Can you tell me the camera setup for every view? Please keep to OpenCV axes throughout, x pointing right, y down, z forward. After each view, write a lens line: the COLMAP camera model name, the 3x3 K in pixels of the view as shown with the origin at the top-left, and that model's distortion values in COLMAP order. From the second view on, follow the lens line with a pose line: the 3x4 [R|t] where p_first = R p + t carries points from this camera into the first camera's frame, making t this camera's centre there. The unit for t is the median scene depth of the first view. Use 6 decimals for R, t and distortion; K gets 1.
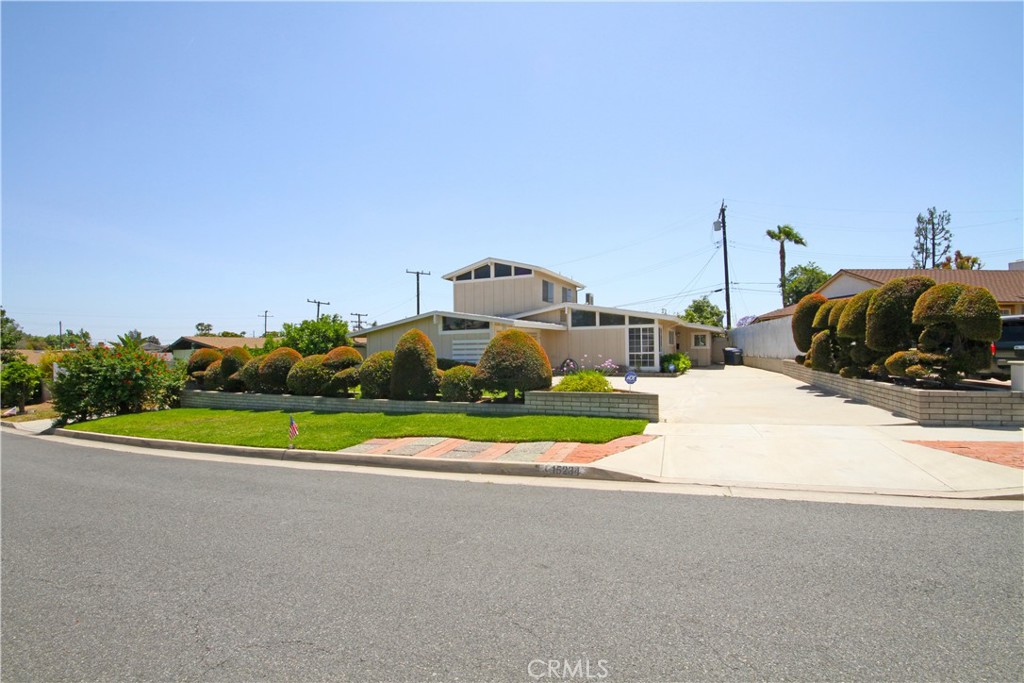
lens RADIAL K [[476.7, 0, 513.3], [0, 476.7, 340.6], [0, 0, 1]] dist [-0.004616, -0.002263]
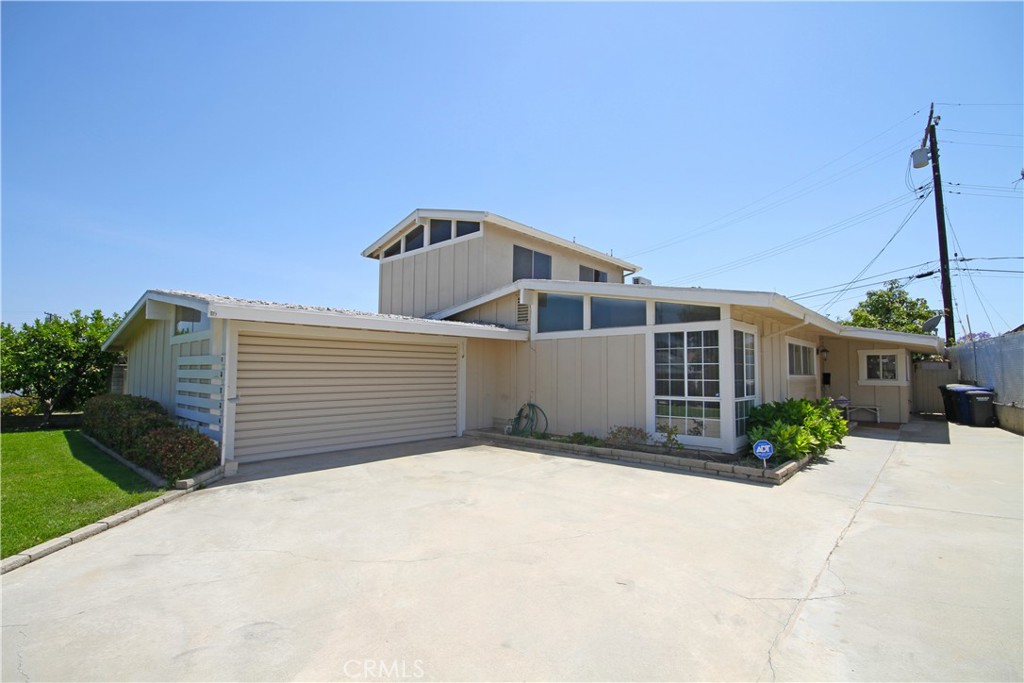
lens RADIAL K [[476.7, 0, 510.9], [0, 476.7, 344.2], [0, 0, 1]] dist [-0.004616, -0.002263]
pose [[0.953058, 0.001966, -0.302780, 0.206516], [-0.013996, 0.999196, -0.037566, -0.000639], [0.302463, 0.040040, 0.952320, 0.492932]]
